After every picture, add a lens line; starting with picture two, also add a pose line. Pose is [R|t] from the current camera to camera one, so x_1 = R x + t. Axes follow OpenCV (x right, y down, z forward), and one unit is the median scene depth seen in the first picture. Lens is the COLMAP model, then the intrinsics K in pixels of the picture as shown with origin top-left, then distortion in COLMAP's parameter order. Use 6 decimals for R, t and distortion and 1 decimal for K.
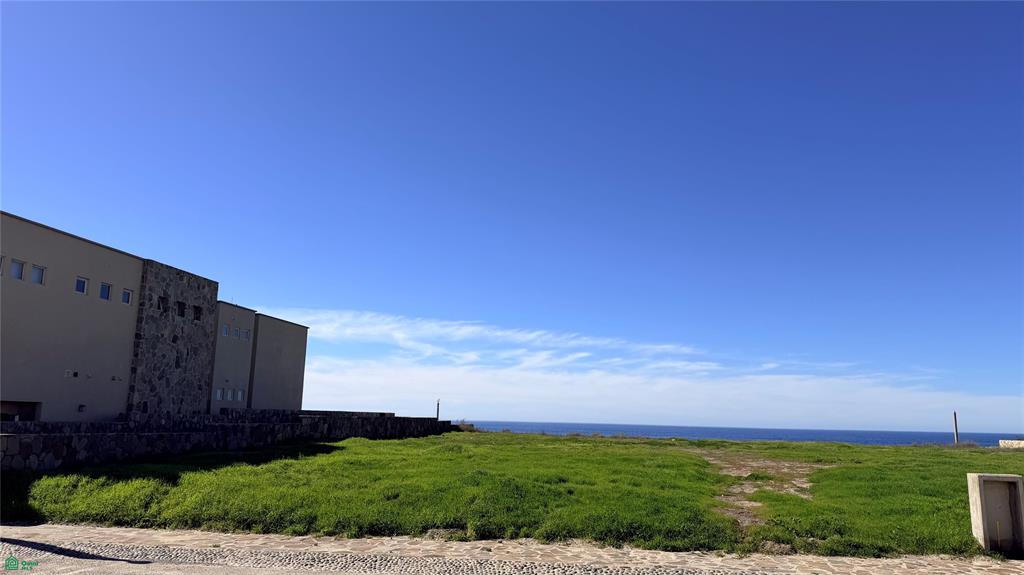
lens RADIAL K [[719.6, 0, 510.7], [0, 719.6, 292.7], [0, 0, 1]] dist [0.100378, -0.158809]
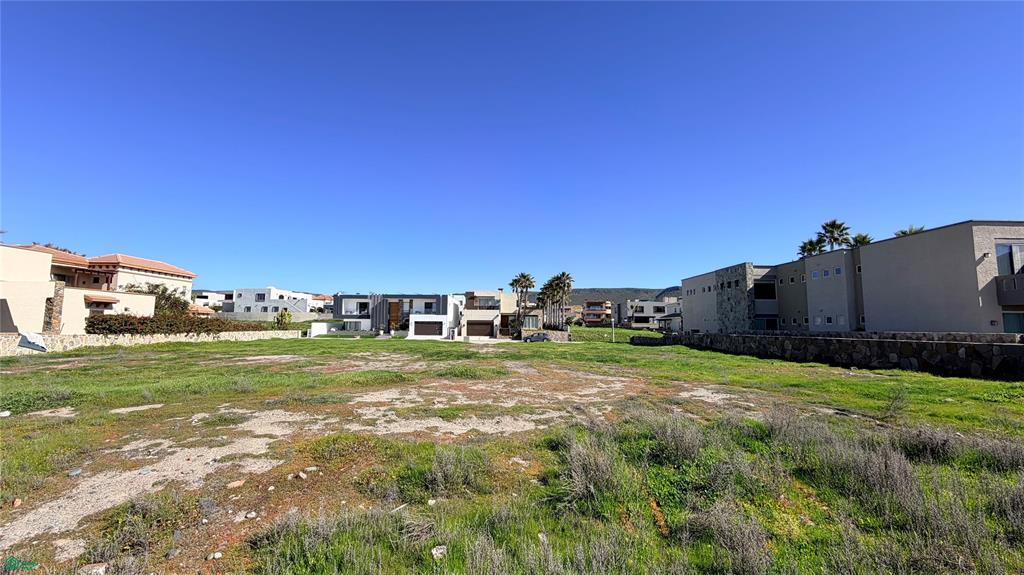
lens RADIAL K [[409.8, 0, 509.1], [0, 409.8, 286.9], [0, 0, 1]] dist [-0.003687, 0.000671]
pose [[-0.983724, -0.043606, -0.174312, 0.479250], [0.004753, 0.963451, -0.267841, 0.423612], [0.179621, -0.264311, -0.947563, 2.468080]]
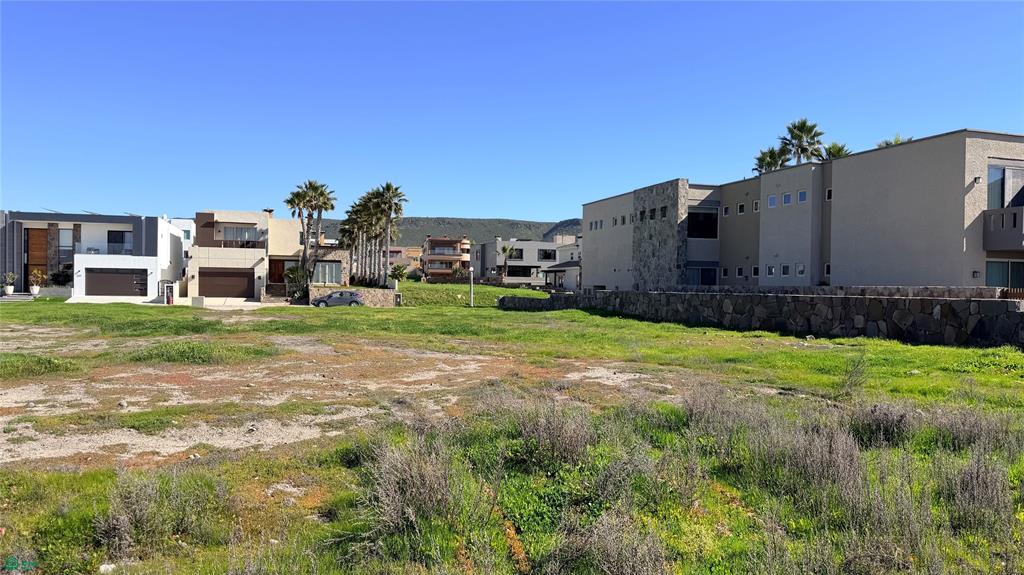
lens RADIAL K [[719.6, 0, 510.7], [0, 719.6, 292.7], [0, 0, 1]] dist [0.100378, -0.158809]
pose [[-0.887453, -0.026695, -0.460125, 0.473496], [0.049714, 0.986953, -0.153144, 0.434533], [0.458210, -0.158783, -0.874547, 2.466417]]
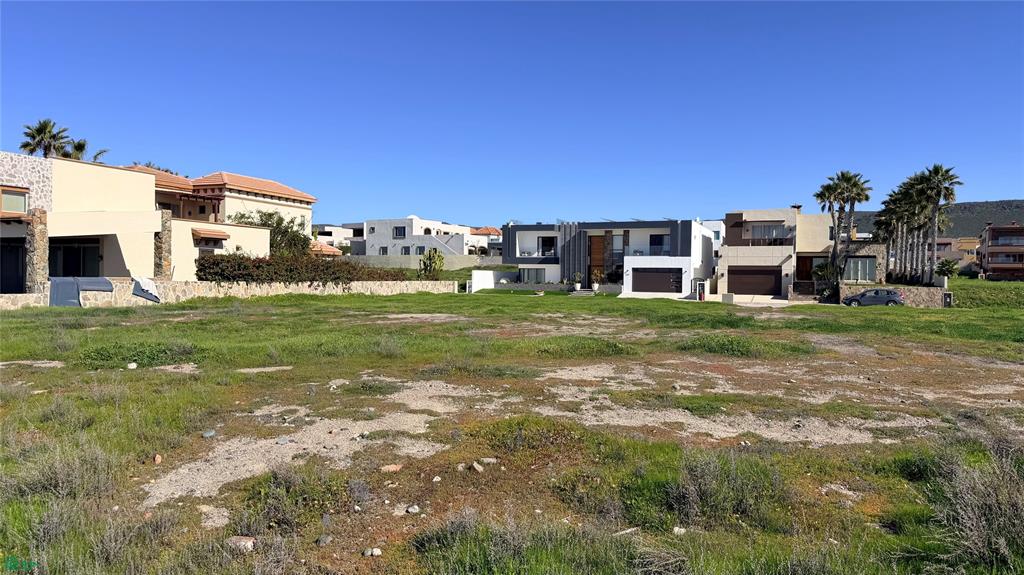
lens RADIAL K [[719.6, 0, 510.7], [0, 719.6, 292.7], [0, 0, 1]] dist [0.100378, -0.158809]
pose [[-0.976798, -0.035436, 0.211210, 0.482356], [-0.066980, 0.987290, -0.144124, 0.436283], [-0.203419, -0.154927, -0.966757, 2.467252]]
